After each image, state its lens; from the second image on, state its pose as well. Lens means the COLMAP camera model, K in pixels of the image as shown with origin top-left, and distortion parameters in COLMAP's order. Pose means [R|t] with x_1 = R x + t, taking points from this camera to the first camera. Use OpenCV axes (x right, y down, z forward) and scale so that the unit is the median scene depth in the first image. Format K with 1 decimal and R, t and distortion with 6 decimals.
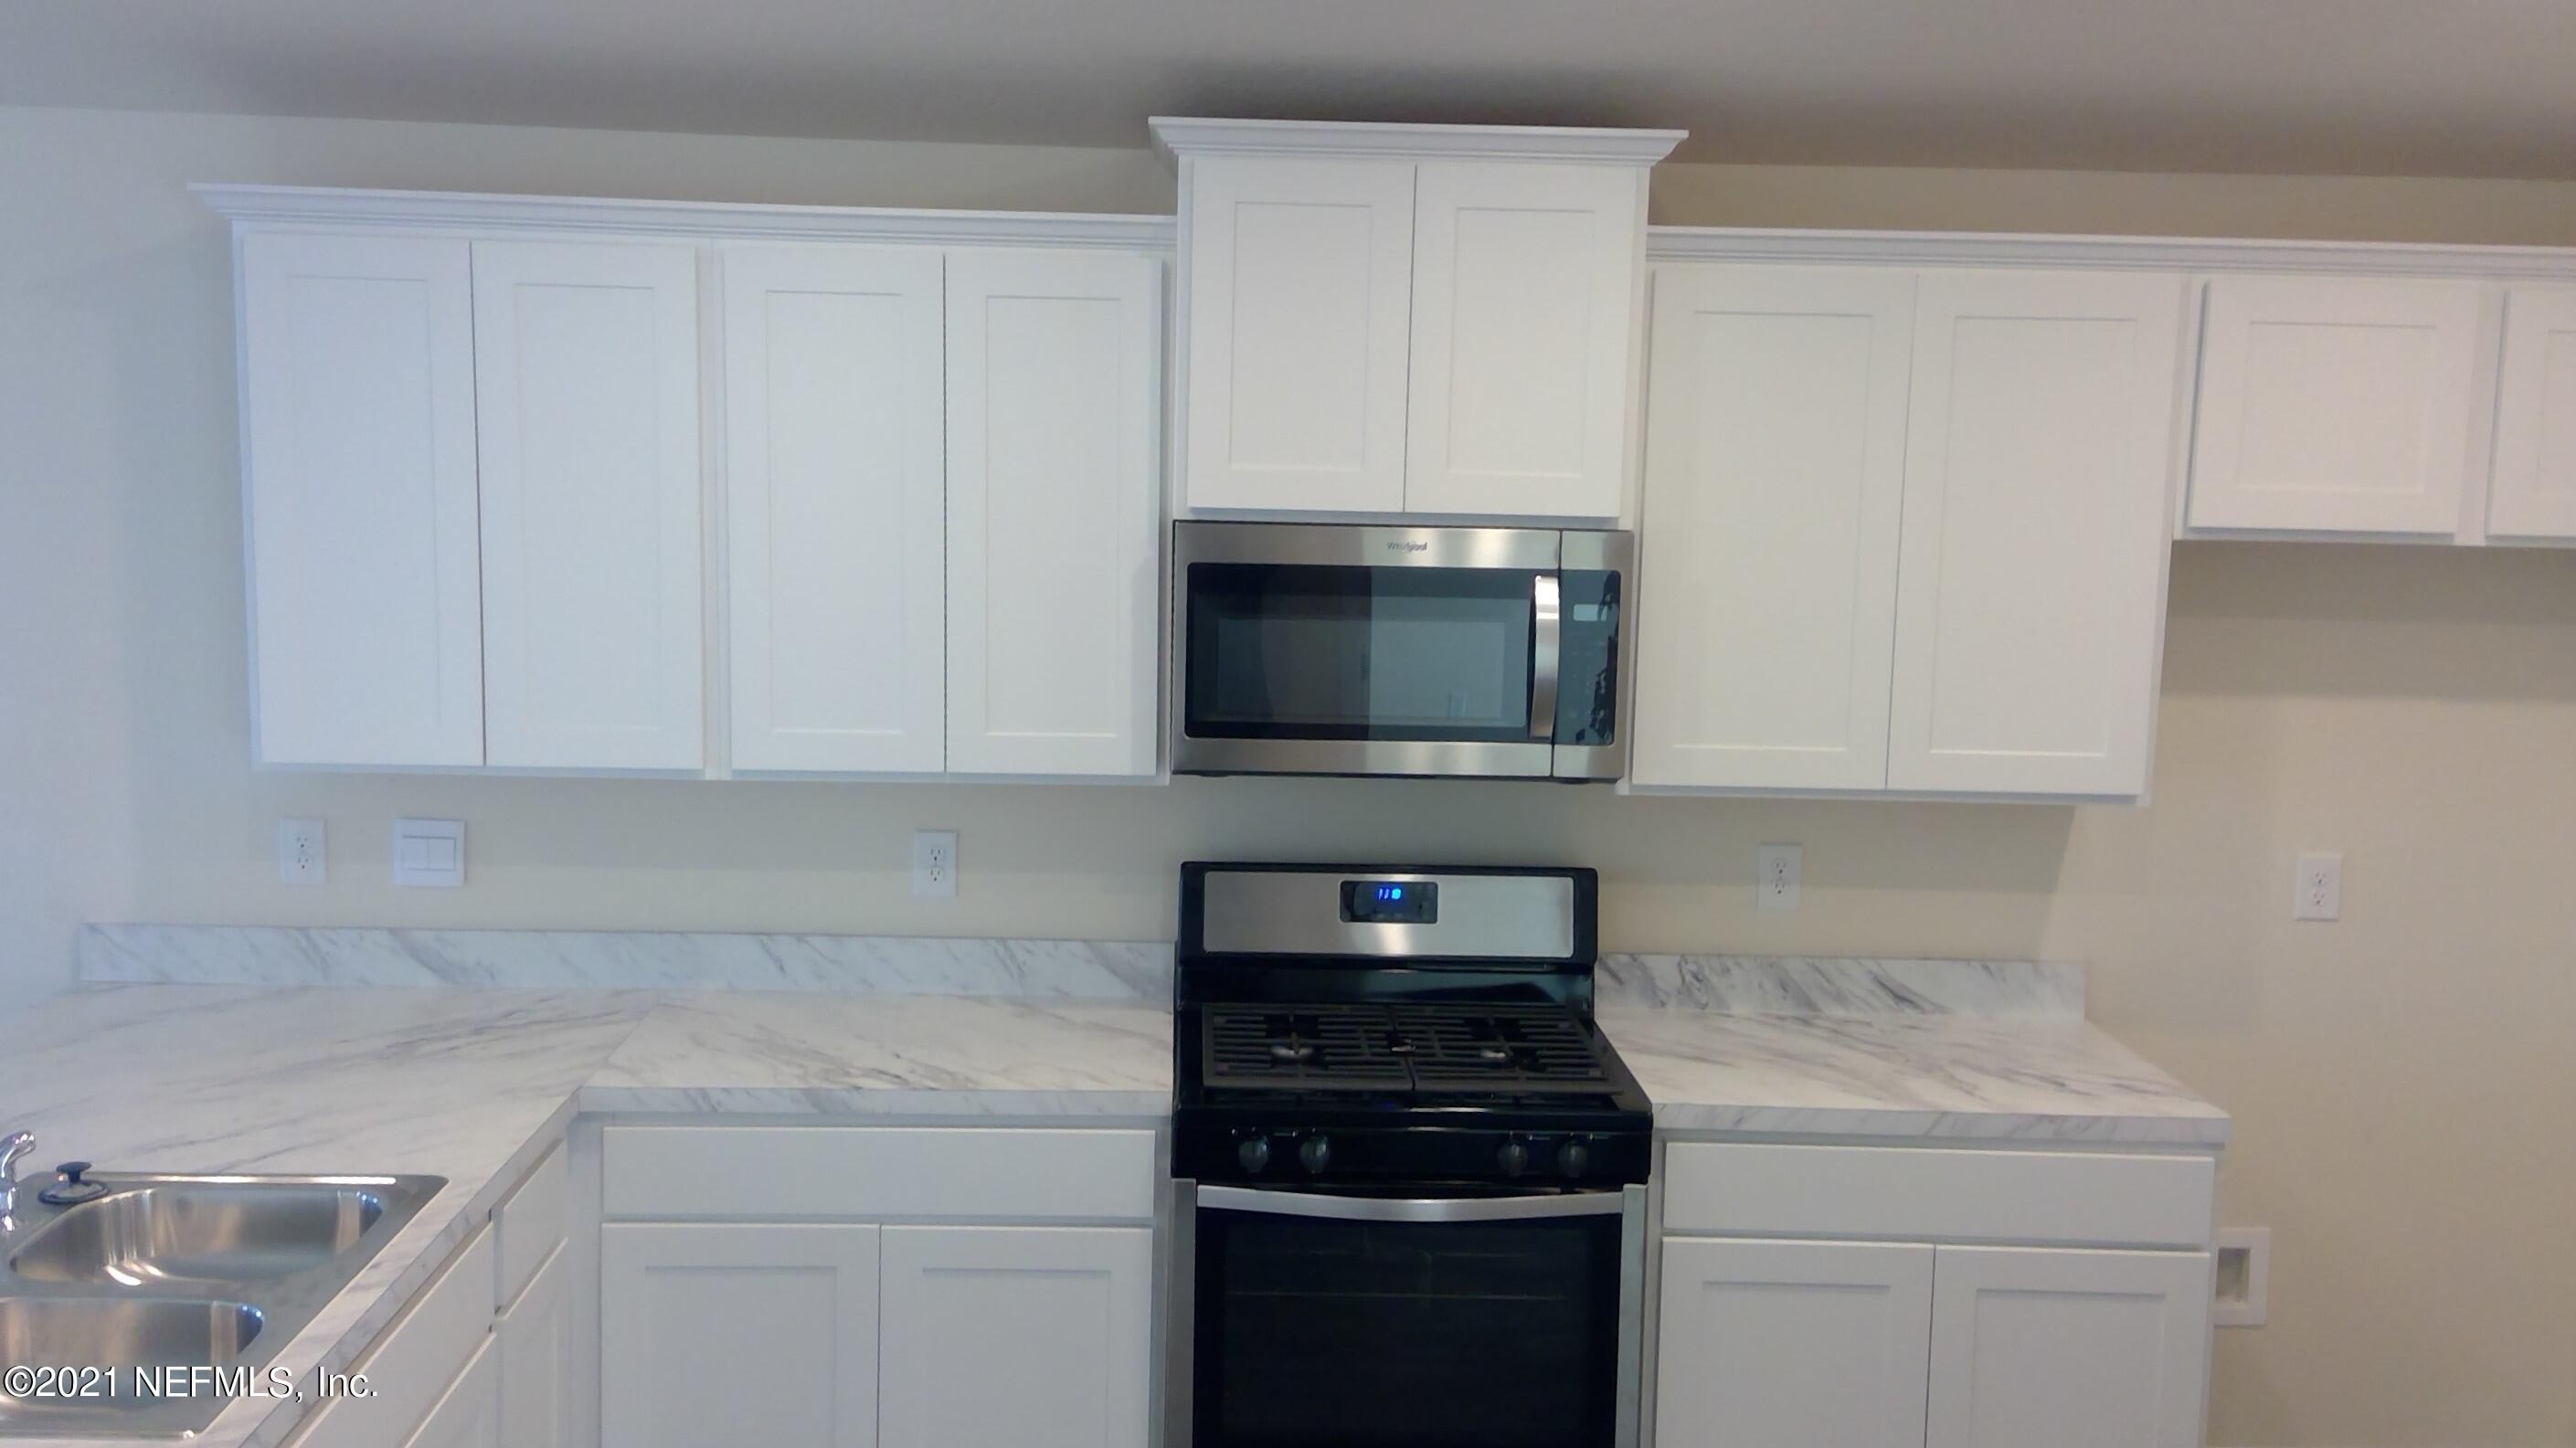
lens RADIAL K [[2327.6, 0, 1252.3], [0, 2327.6, 725.6], [0, 0, 1]] dist [0.093550, -0.002004]
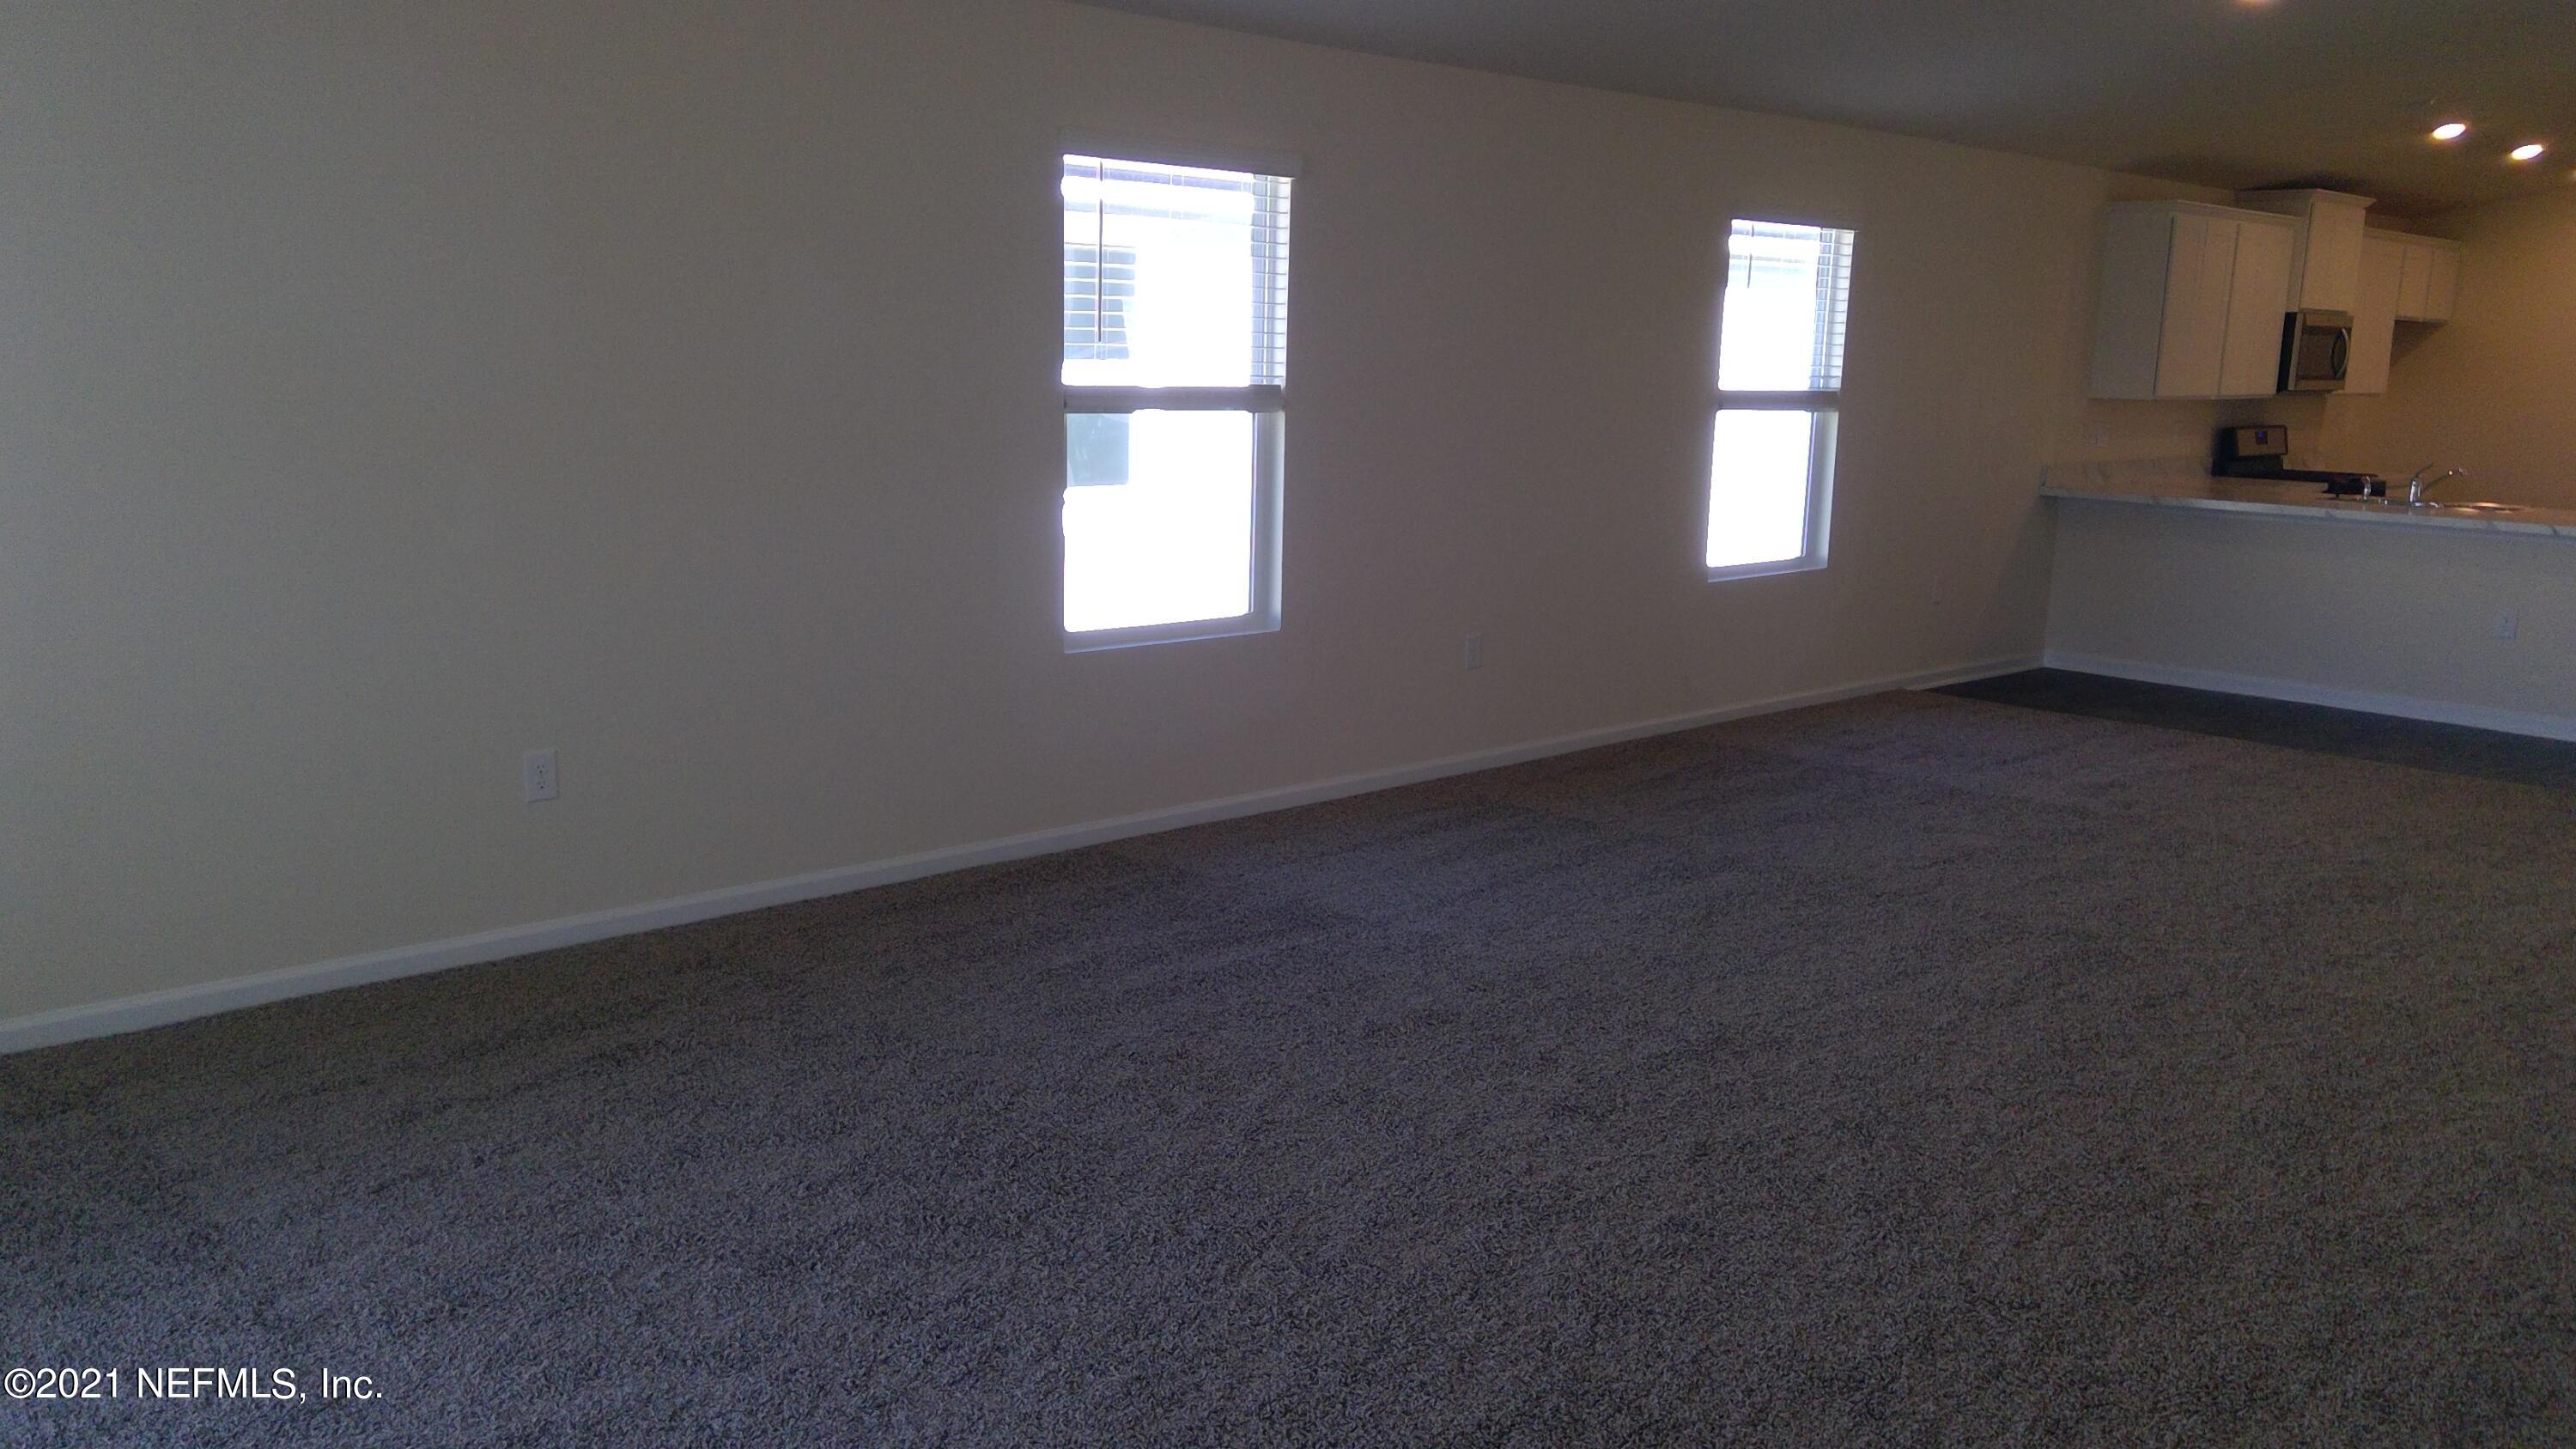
lens RADIAL K [[2000.3, 0, 1269.4], [0, 2000.3, 723.6], [0, 0, 1]] dist [0.134484, -0.207052]
pose [[0.741208, -0.131056, 0.658358, -3.005139], [0.077902, 0.990924, 0.109552, 0.055131], [-0.666740, -0.029913, 0.744690, -0.181039]]
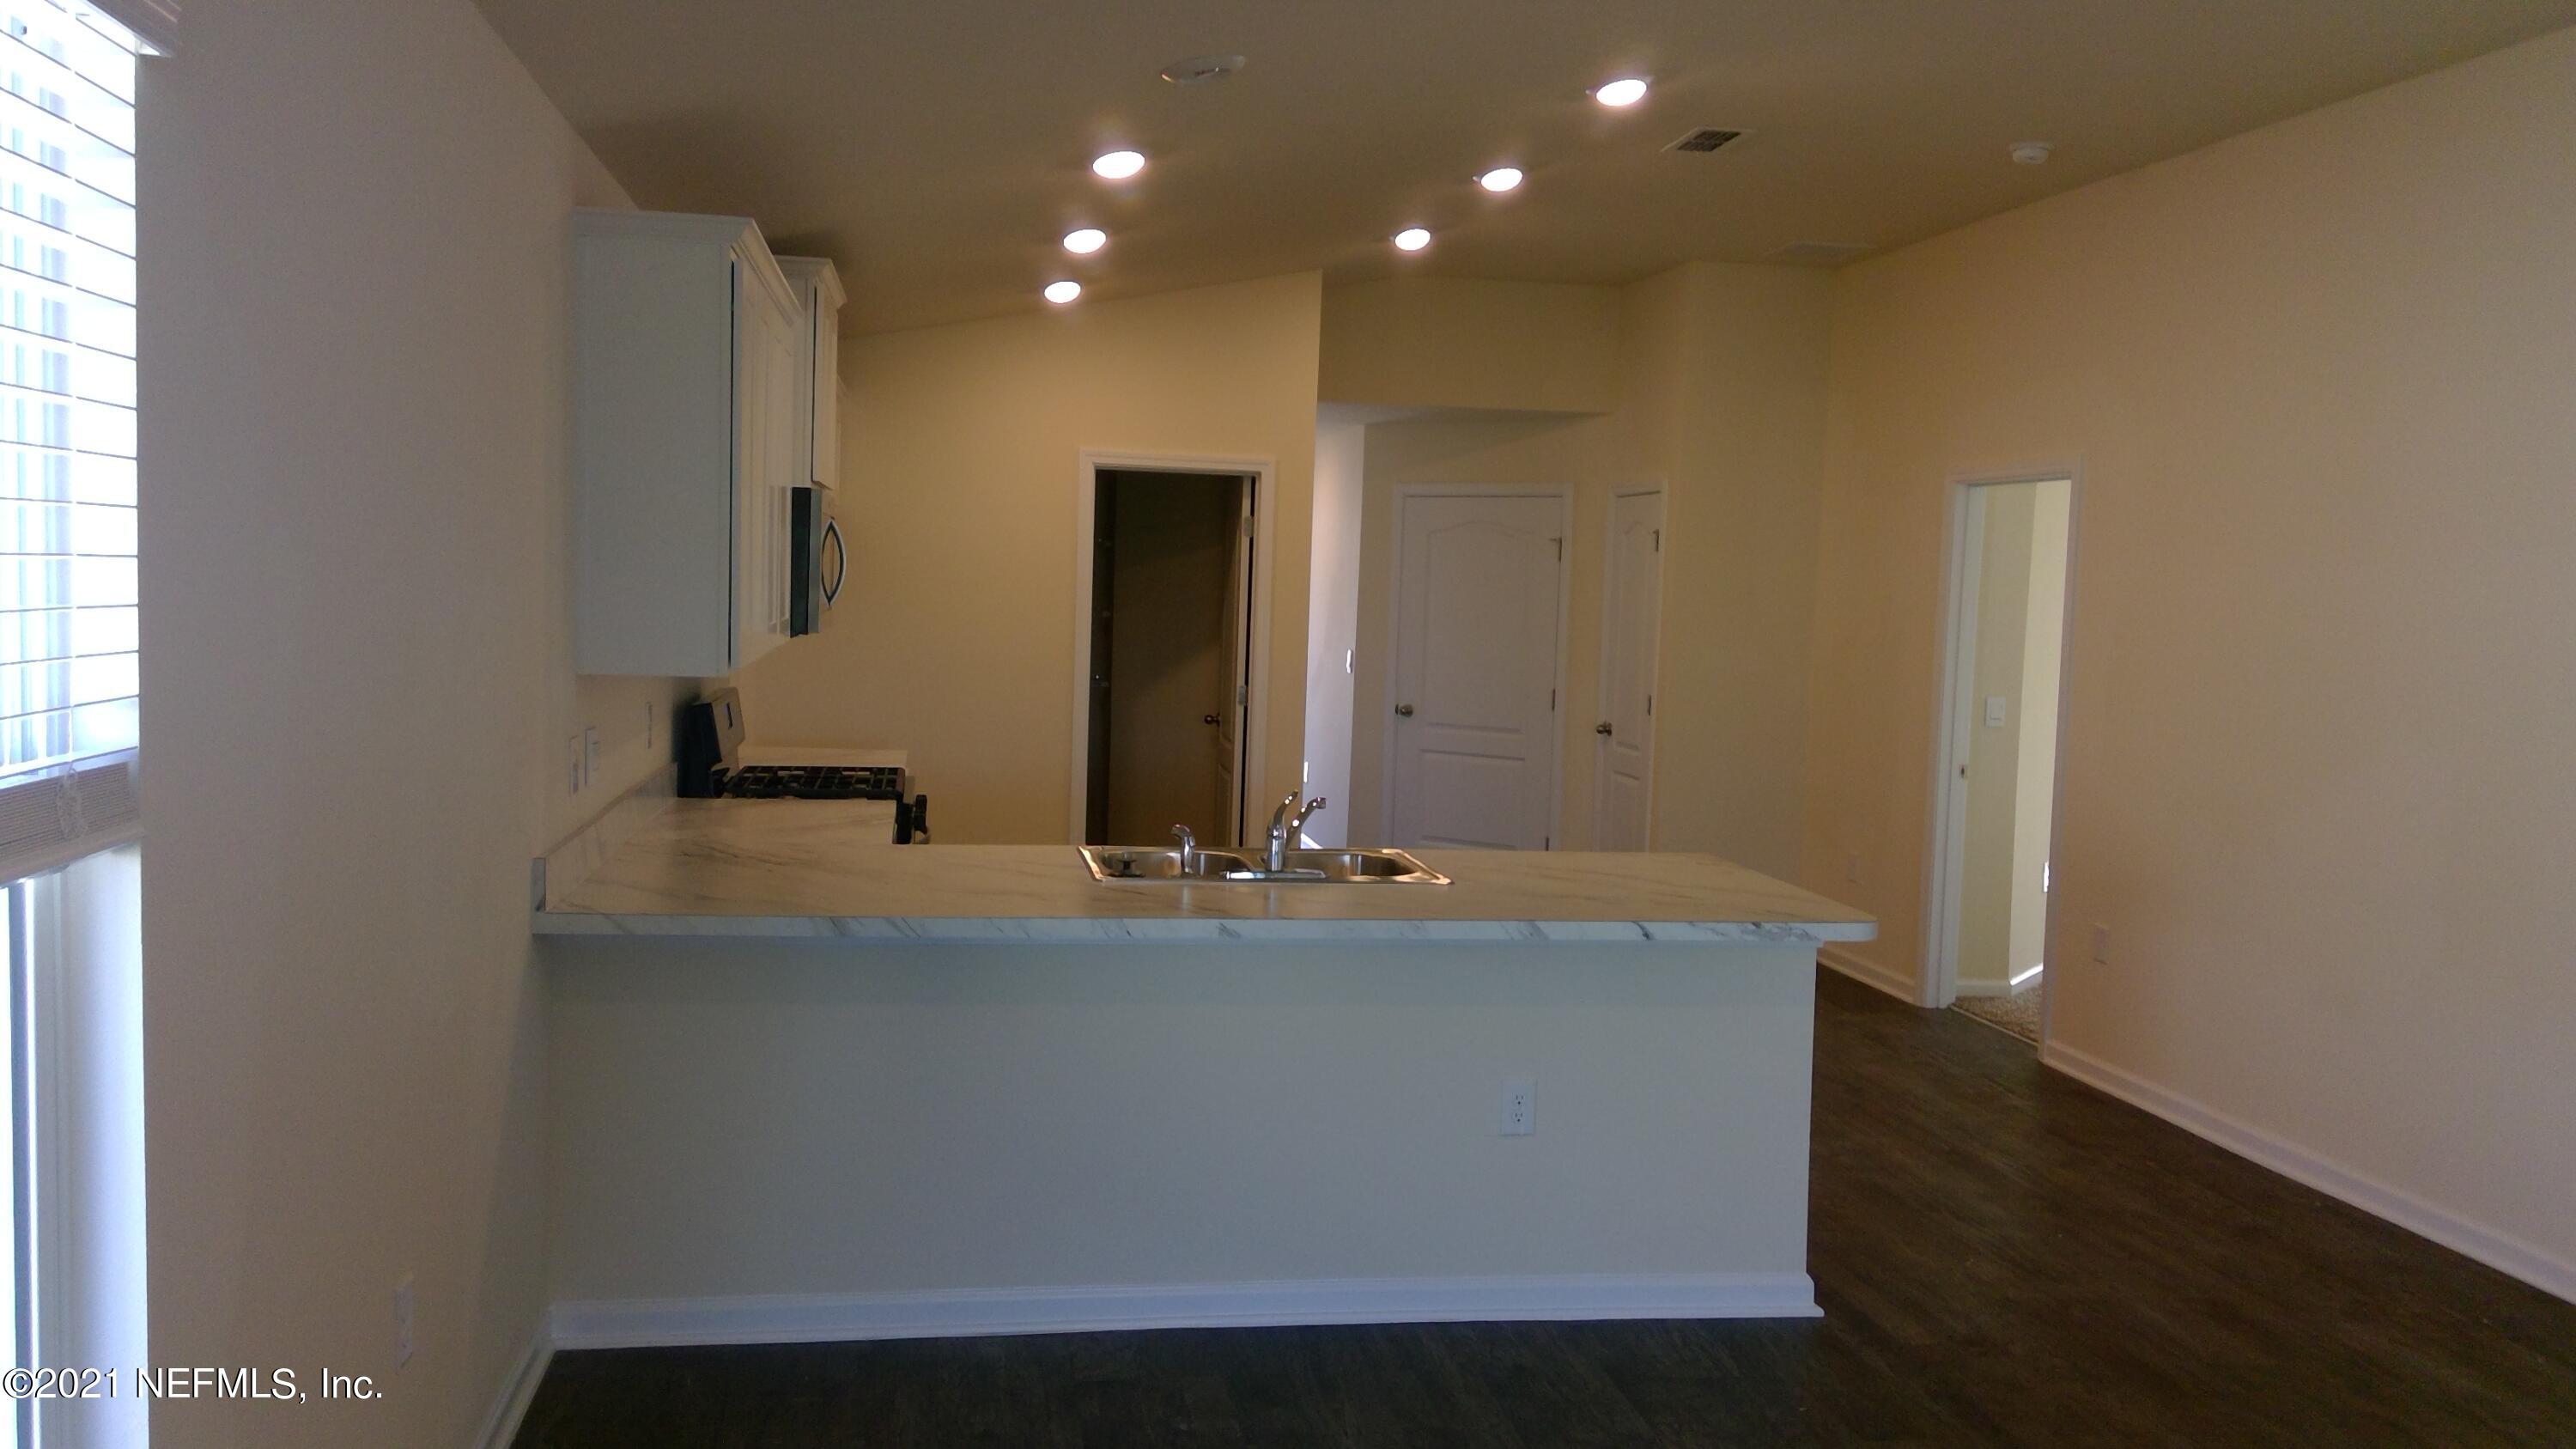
lens RADIAL K [[2000.3, 0, 1269.4], [0, 2000.3, 723.6], [0, 0, 1]] dist [0.134484, -0.207052]
pose [[-0.138270, -0.100773, 0.985254, -1.543772], [0.089884, 0.989428, 0.113815, -0.054562], [-0.986307, 0.104296, -0.127750, 0.864105]]
